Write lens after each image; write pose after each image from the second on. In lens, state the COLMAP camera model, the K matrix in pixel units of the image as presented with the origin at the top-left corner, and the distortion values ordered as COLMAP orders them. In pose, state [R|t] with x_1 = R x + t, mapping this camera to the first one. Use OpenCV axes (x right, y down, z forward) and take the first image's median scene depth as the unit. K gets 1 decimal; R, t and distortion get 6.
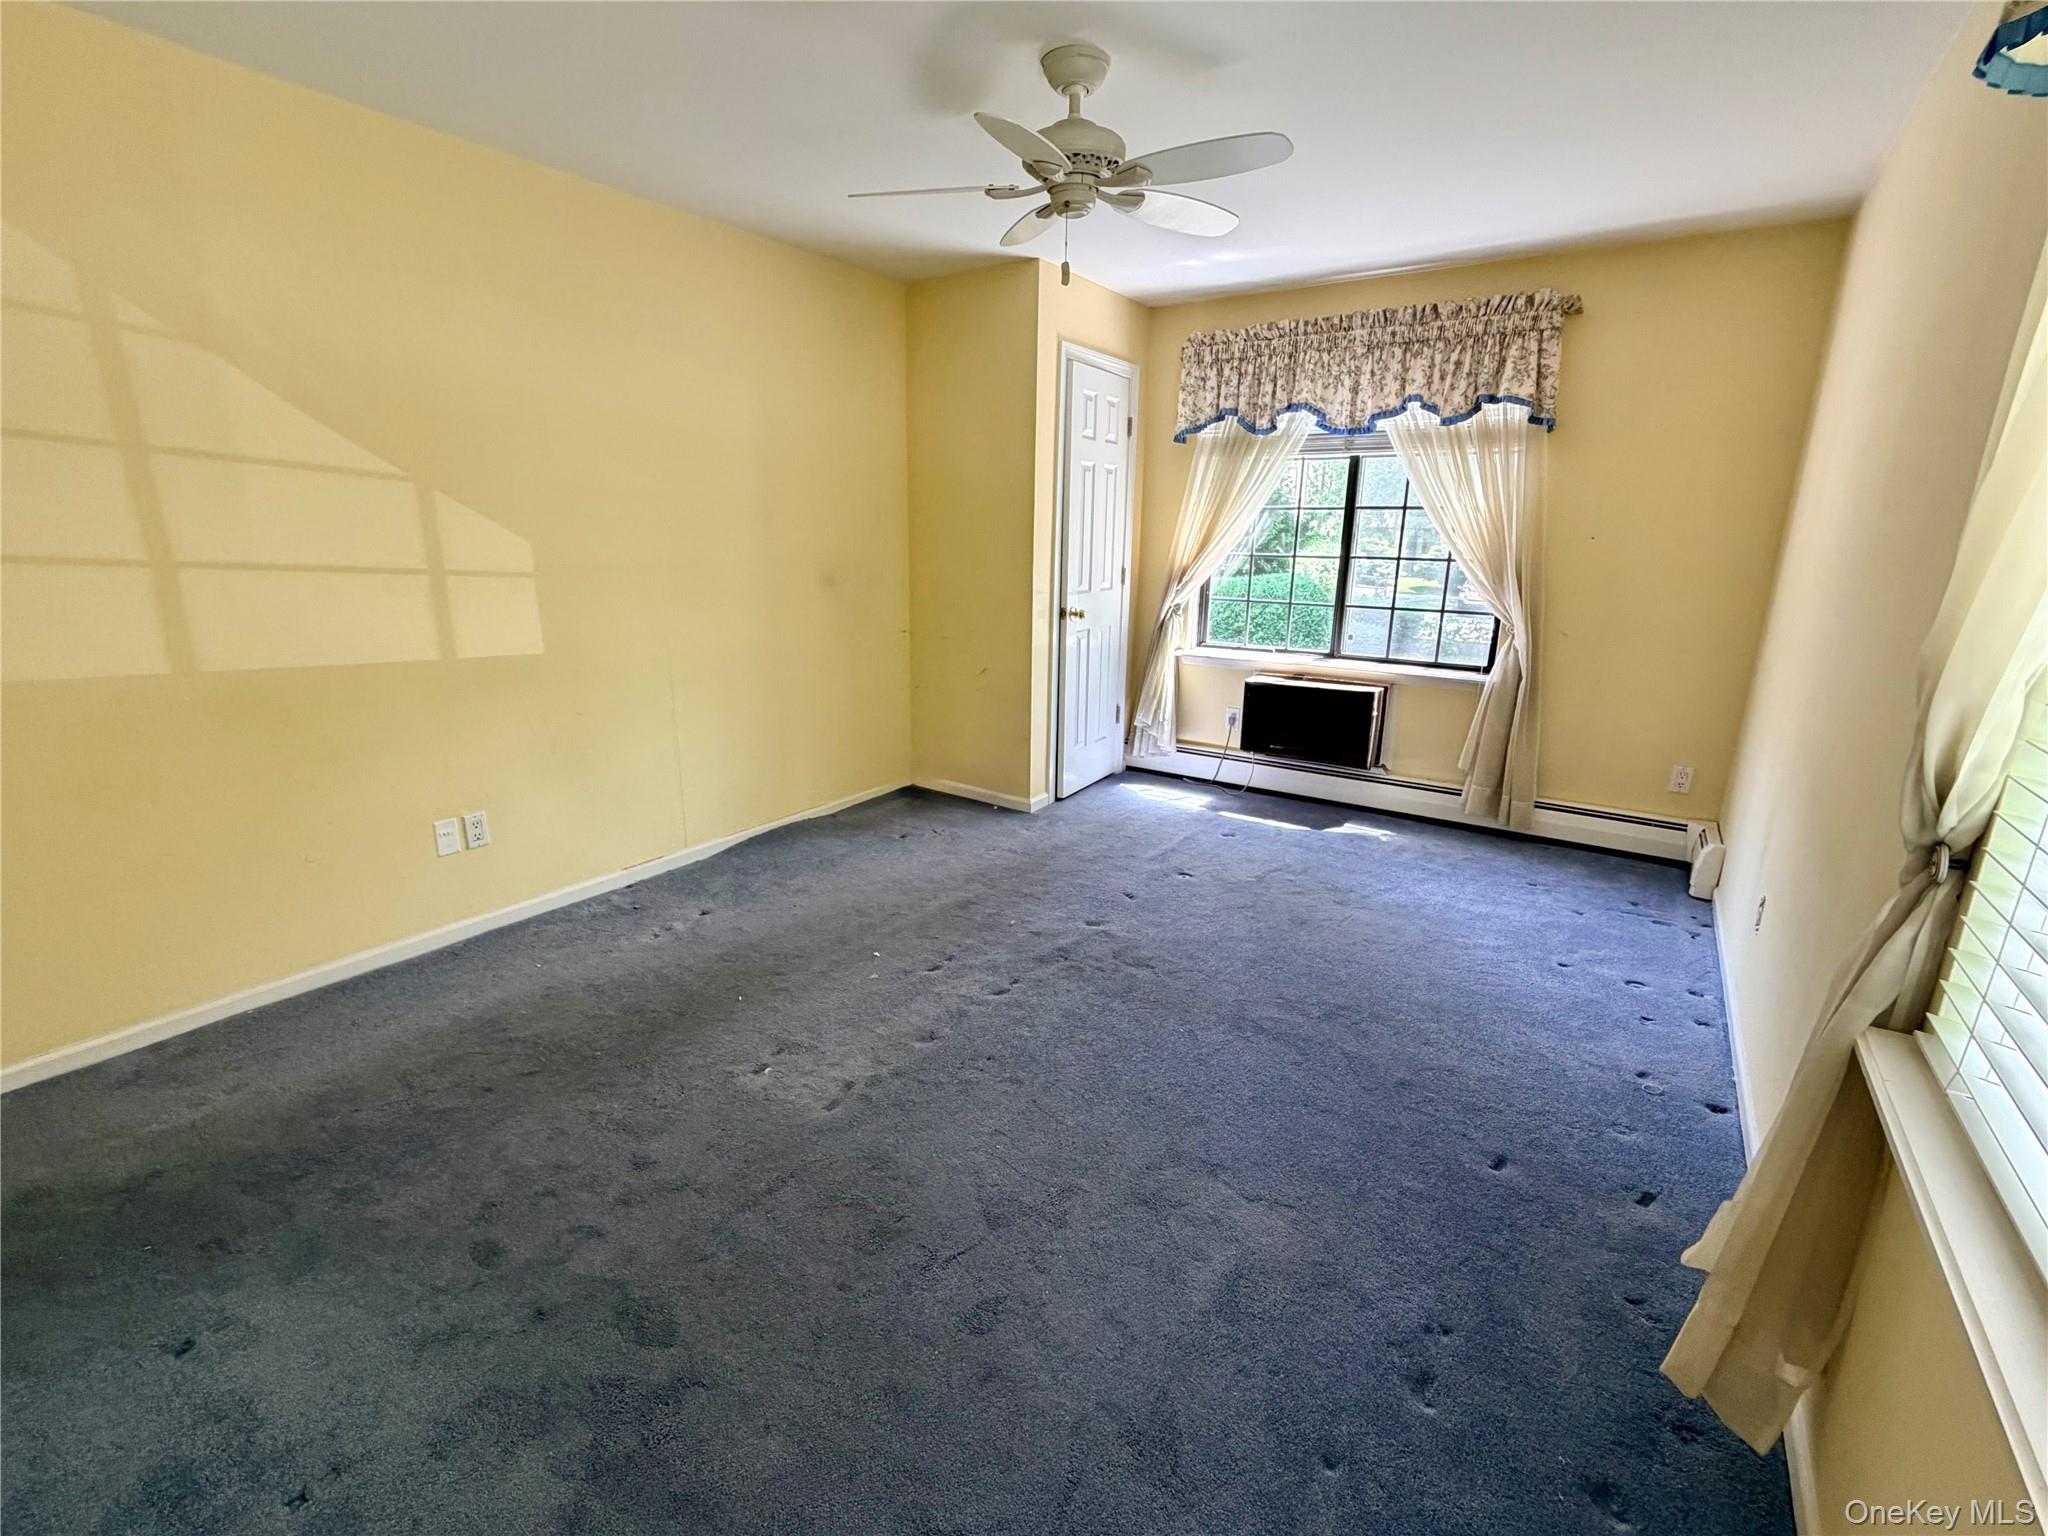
lens RADIAL K [[918.8, 0, 1017.3], [0, 918.8, 776.0], [0, 0, 1]] dist [0.000253, -0.000123]
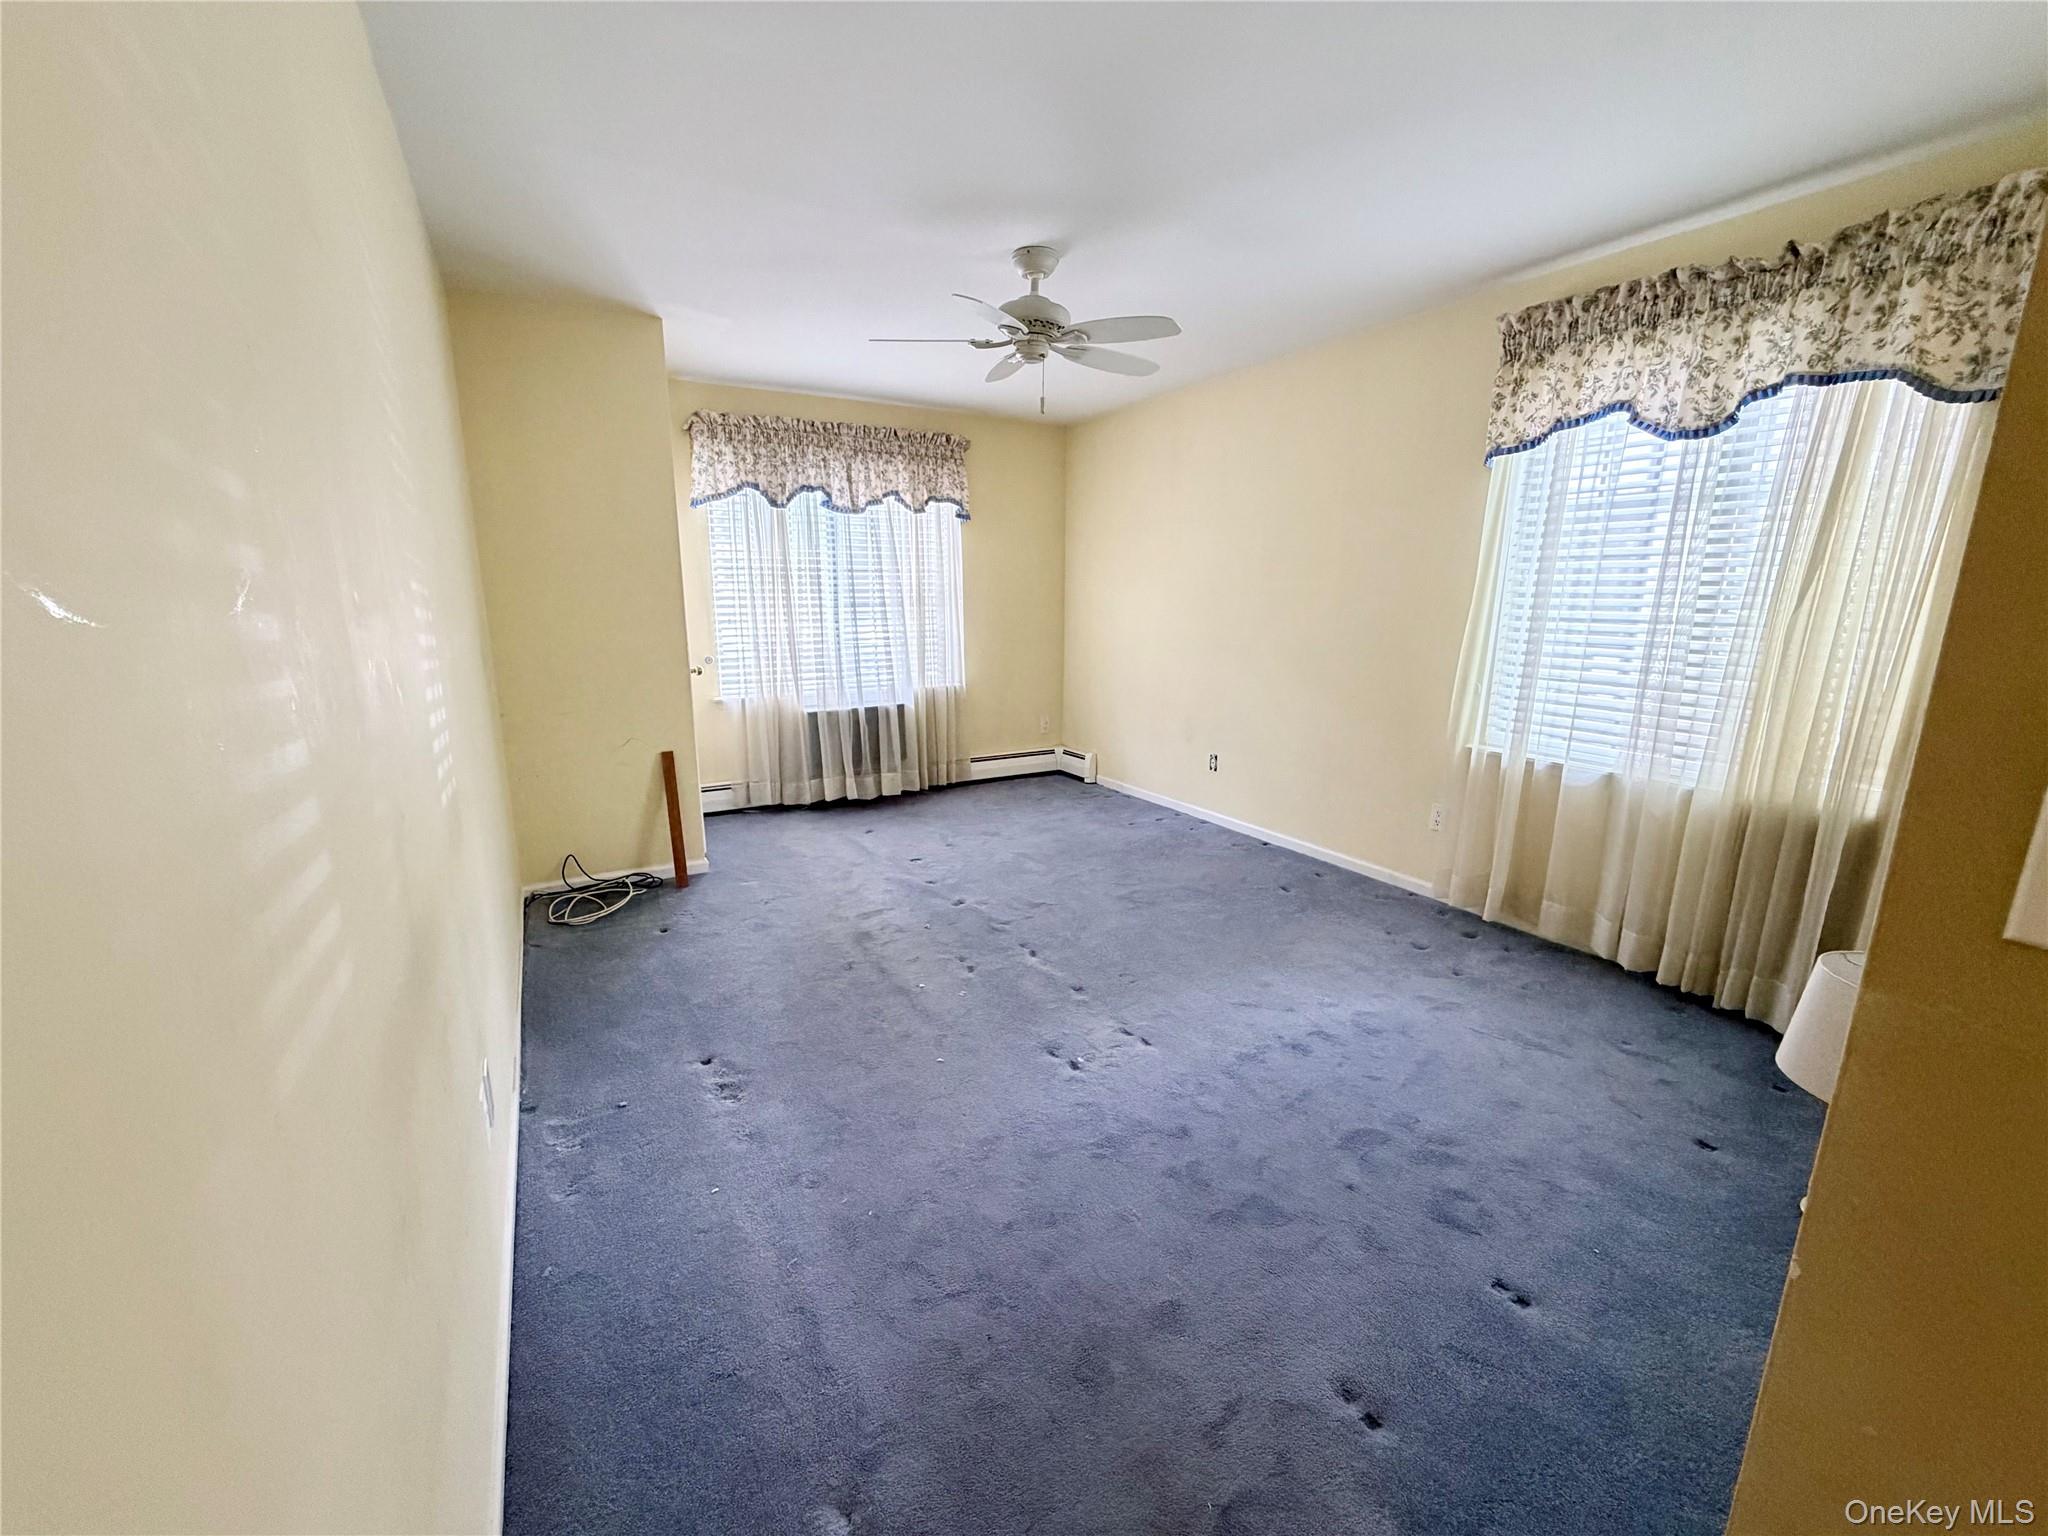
lens RADIAL K [[815.9, 0, 1022.5], [0, 815.9, 767.2], [0, 0, 1]] dist [-0.002504, 0.000212]
pose [[0.436514, -0.204522, 0.876143, -0.800021], [0.235049, 0.965923, 0.108373, -0.115074], [-0.868451, 0.158630, 0.469711, 0.375611]]
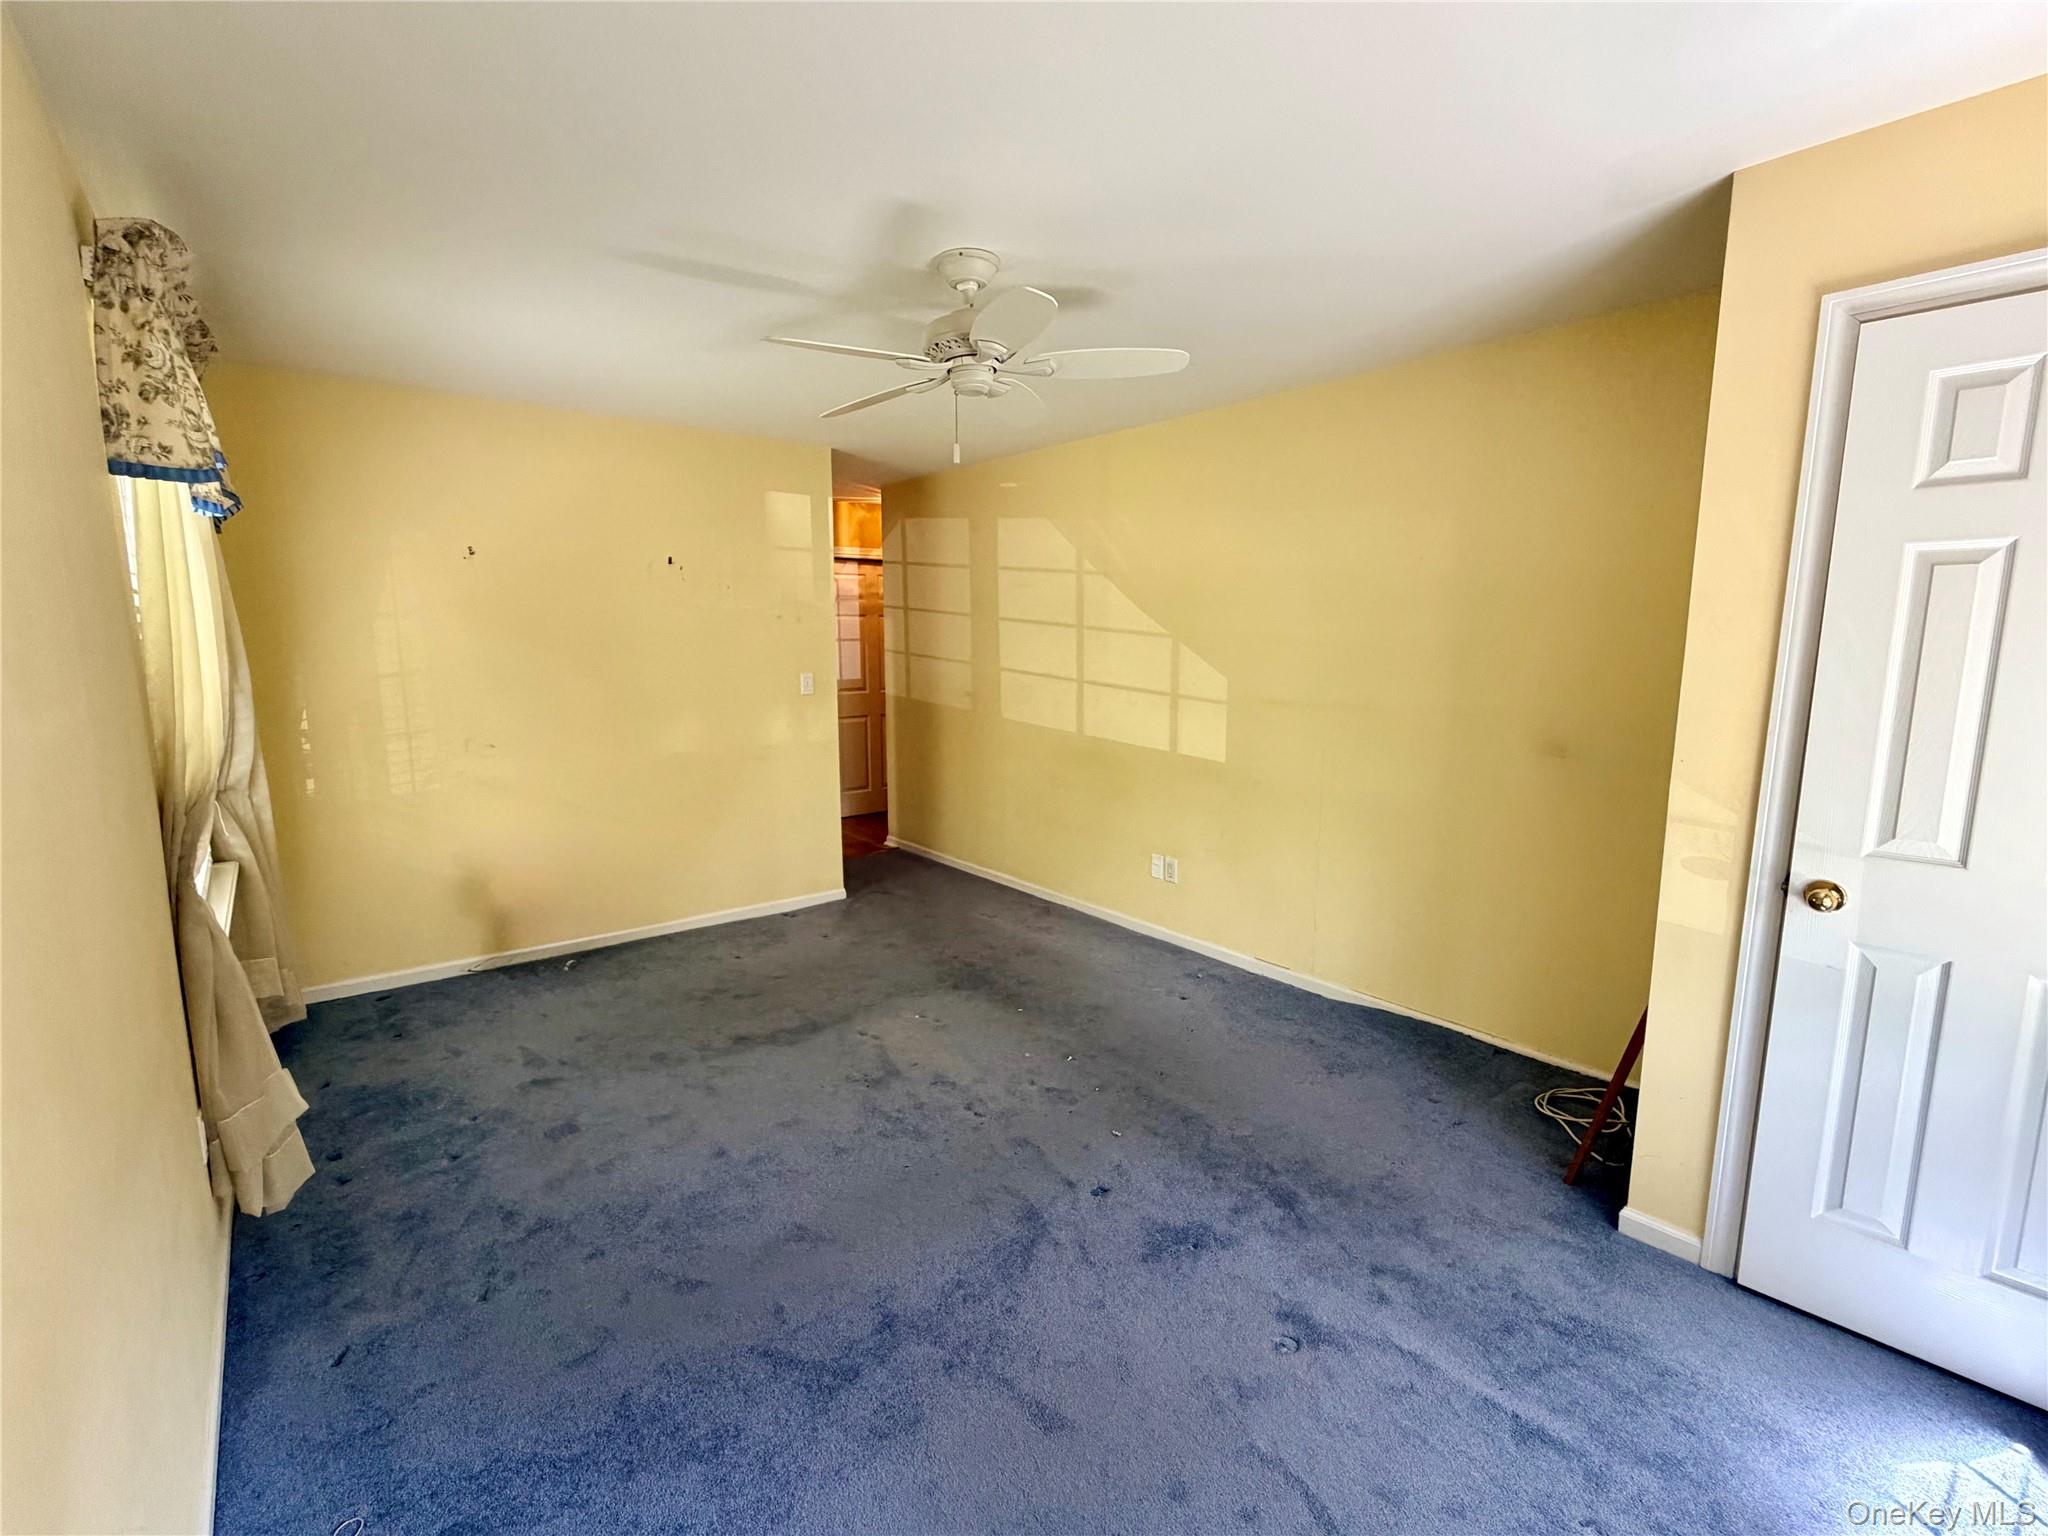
lens RADIAL K [[918.8, 0, 1021.0], [0, 918.8, 772.3], [0, 0, 1]] dist [0.000253, -0.000123]
pose [[-0.292689, 0.128373, -0.947551, 0.805025], [-0.258235, 0.943515, 0.207592, -0.315666], [0.920678, 0.305451, -0.243006, 1.056607]]
